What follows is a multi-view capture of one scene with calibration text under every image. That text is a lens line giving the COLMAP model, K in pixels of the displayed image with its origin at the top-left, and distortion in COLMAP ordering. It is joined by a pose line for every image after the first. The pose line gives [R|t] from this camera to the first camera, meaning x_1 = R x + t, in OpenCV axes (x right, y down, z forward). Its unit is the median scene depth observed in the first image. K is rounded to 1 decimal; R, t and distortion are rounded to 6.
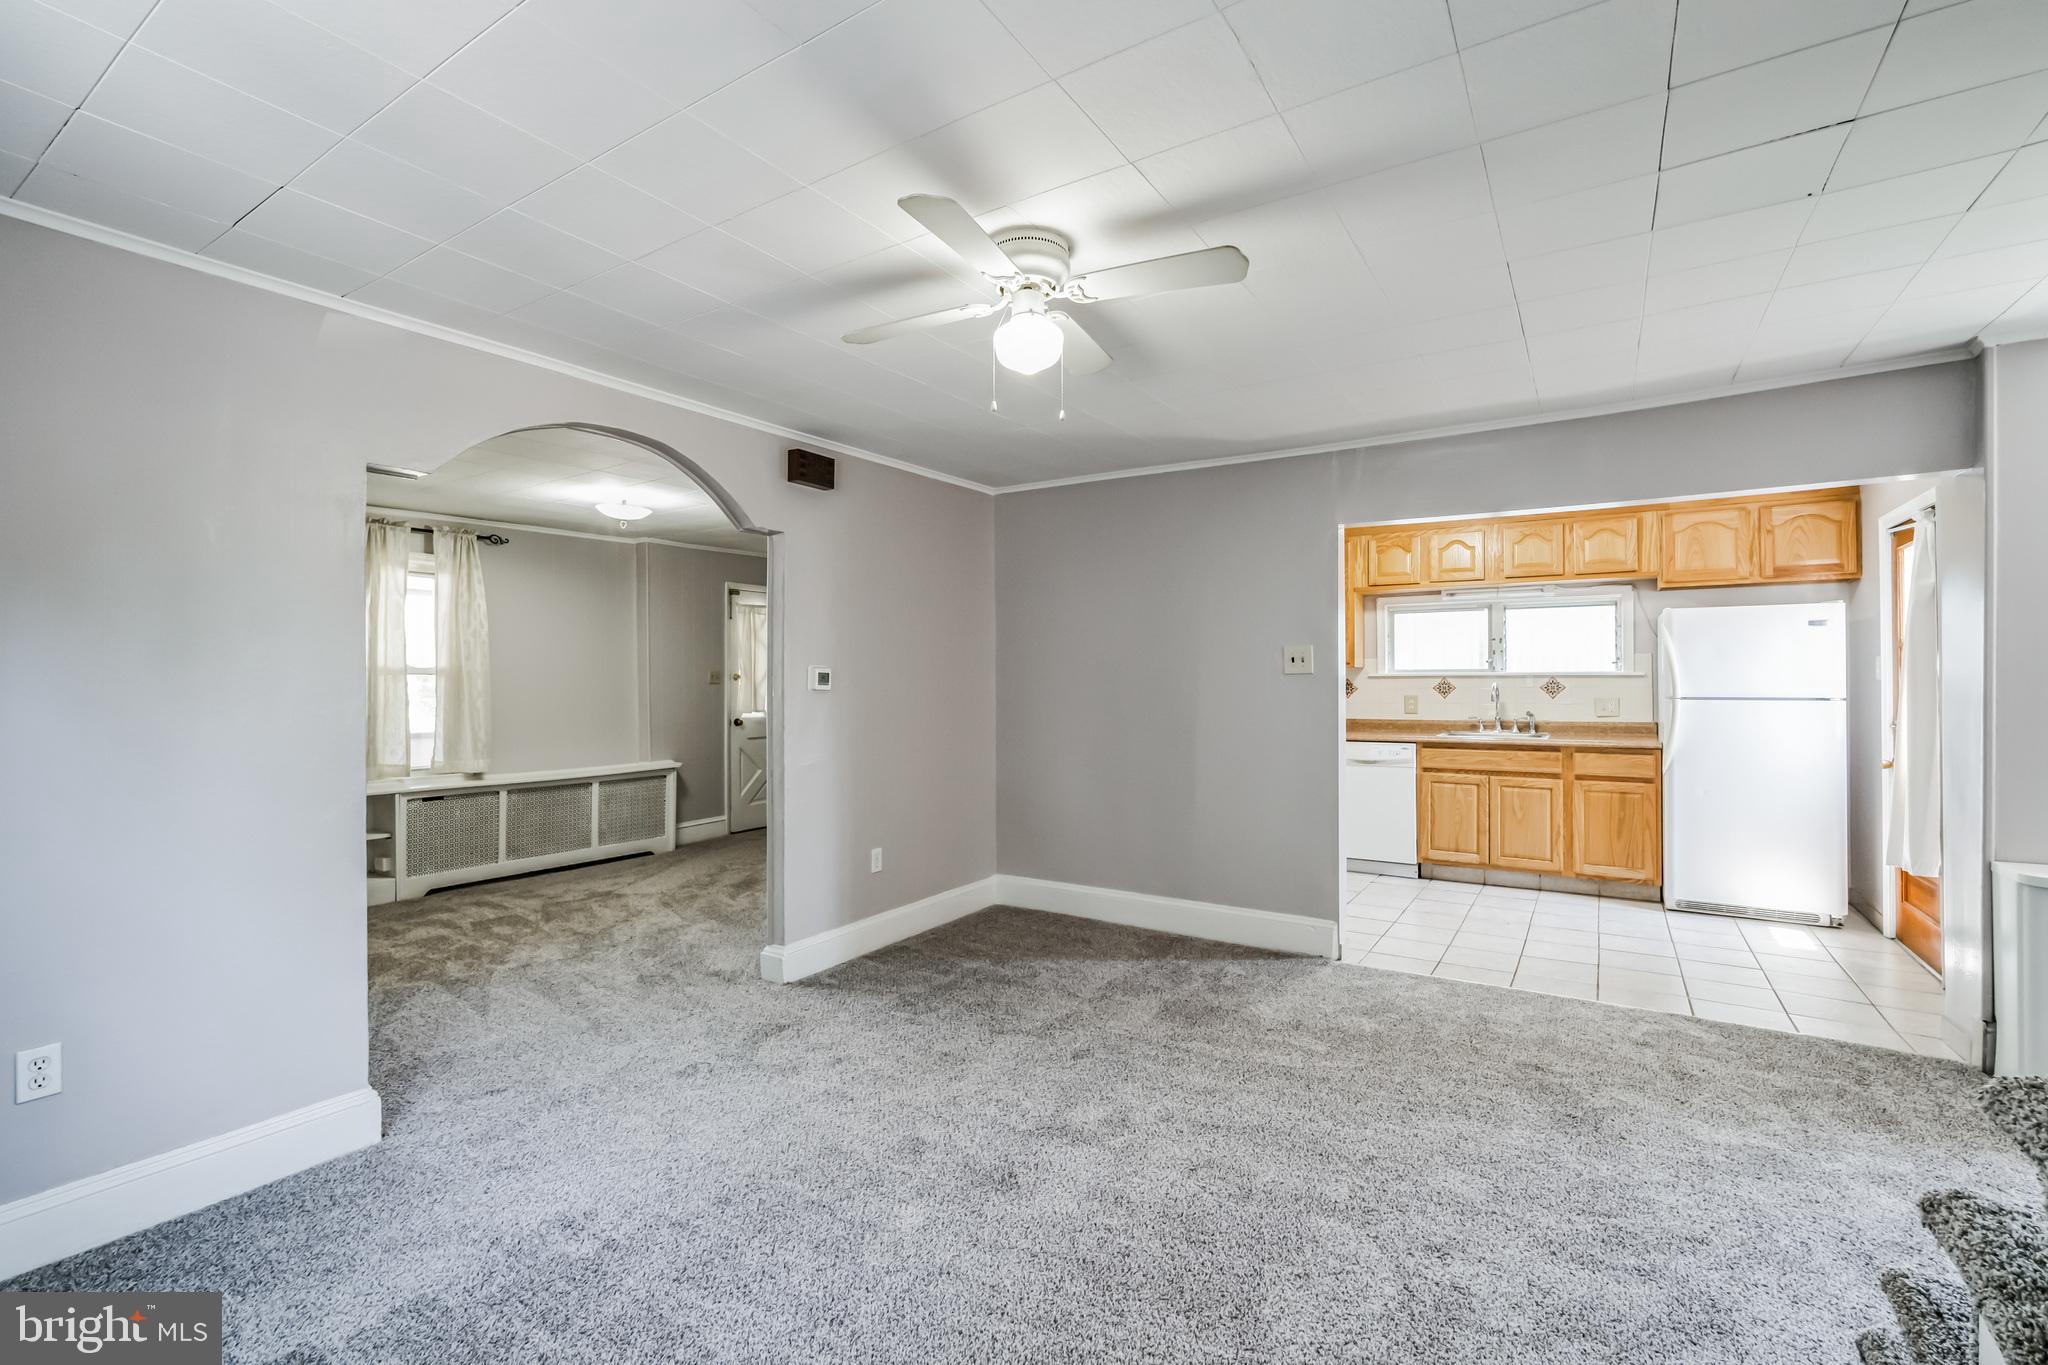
lens RADIAL K [[910.6, 0, 1025.7], [0, 910.6, 694.8], [0, 0, 1]] dist [0.000373, 0.000431]
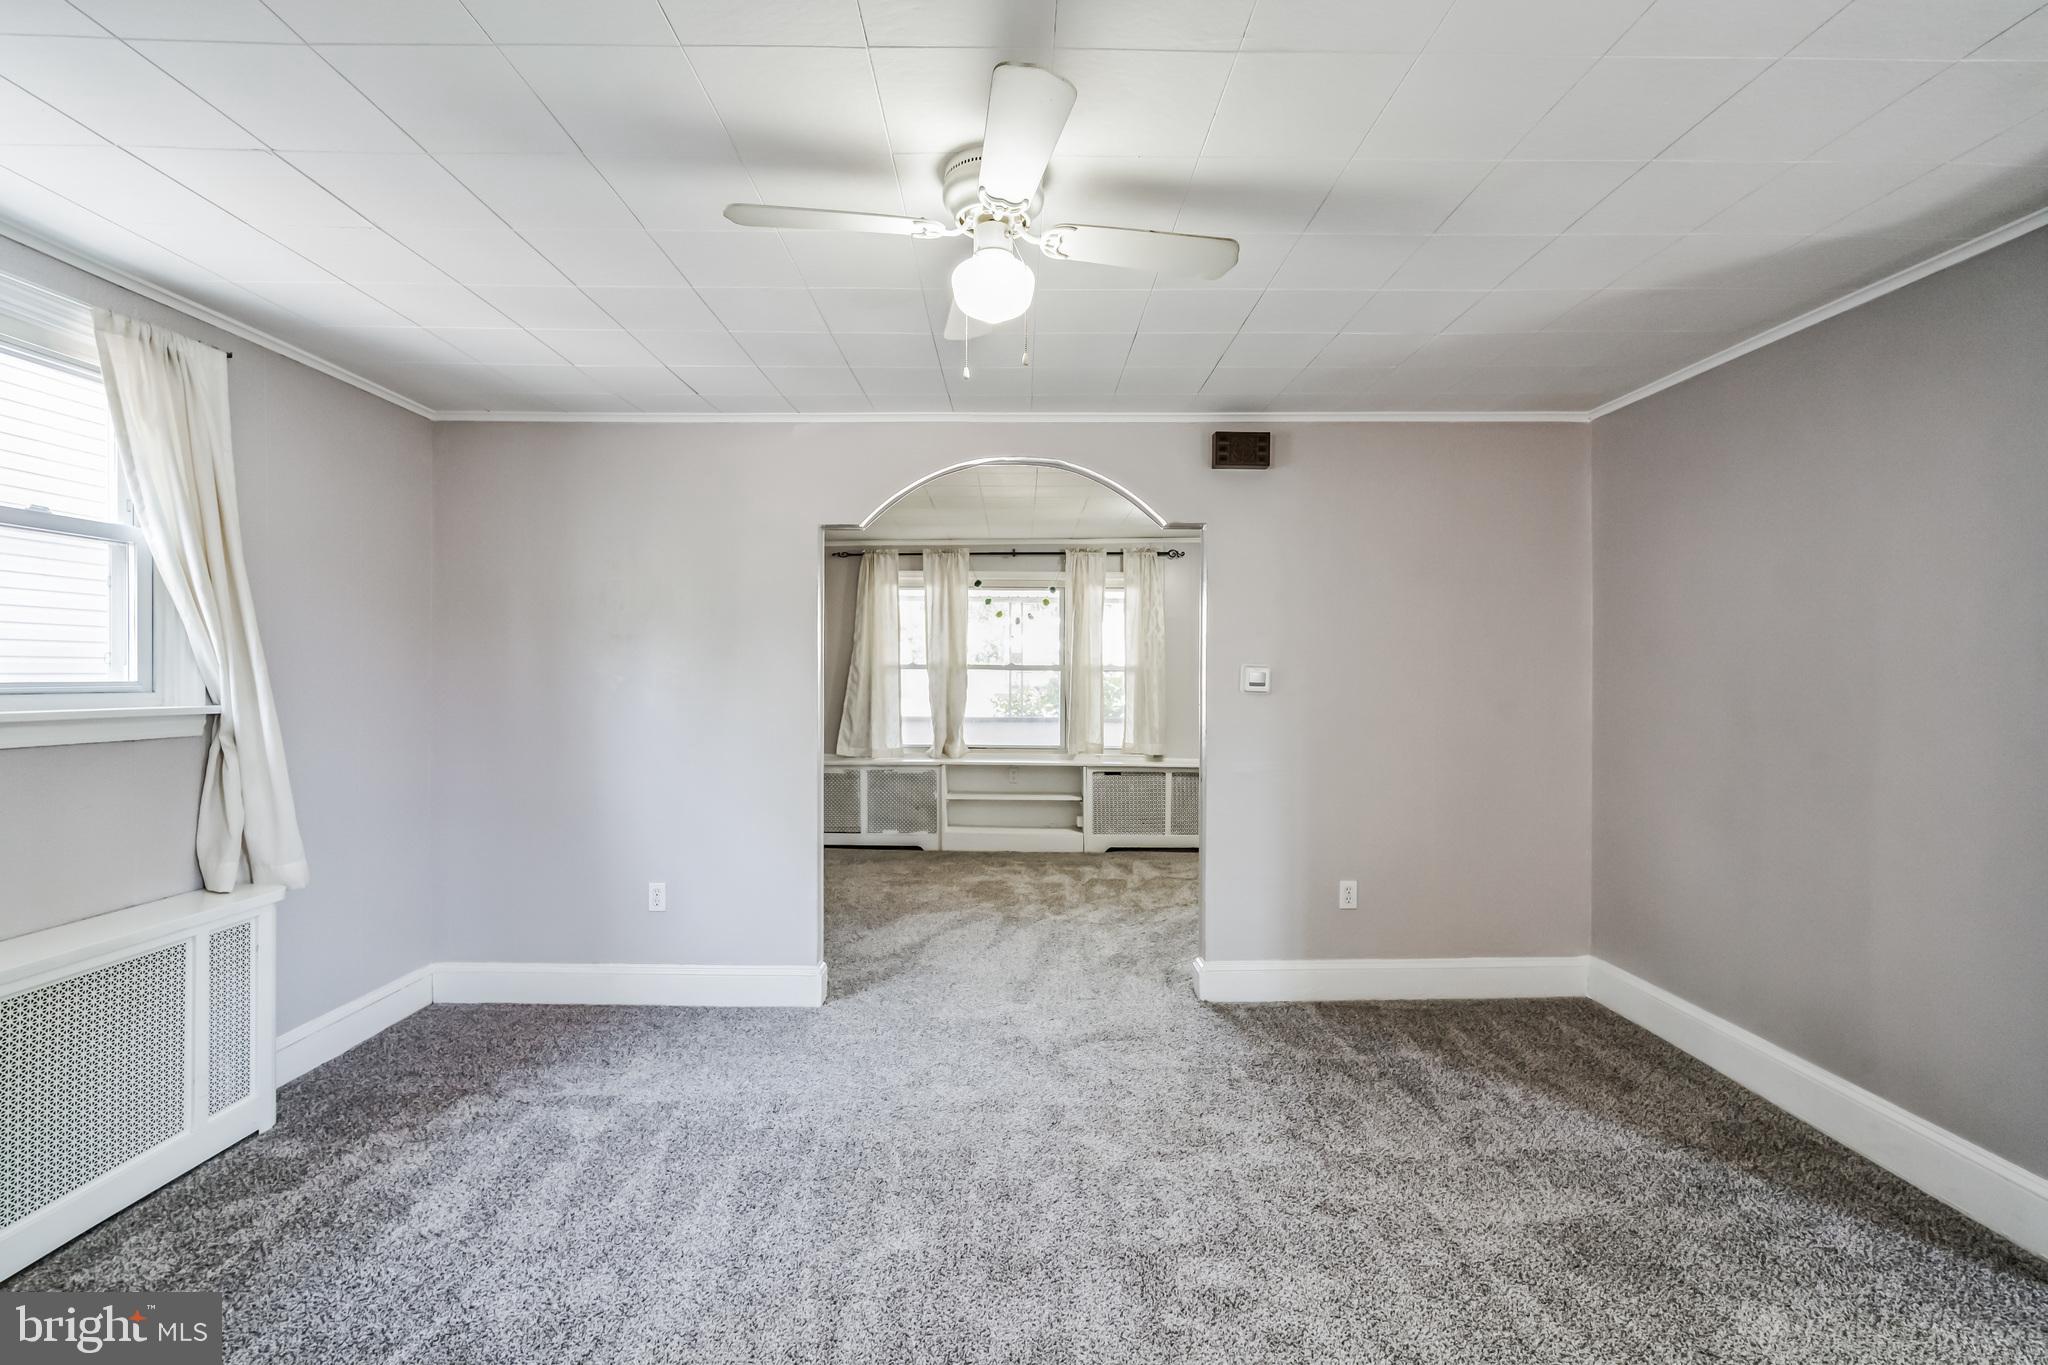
lens RADIAL K [[912.9, 0, 1023.7], [0, 912.9, 677.0], [0, 0, 1]] dist [-0.002770, 0.000342]
pose [[0.544431, 0.005888, -0.838785, 0.406146], [-0.015434, 0.999876, -0.002998, -0.011871], [0.838663, 0.014578, 0.544455, 0.311568]]
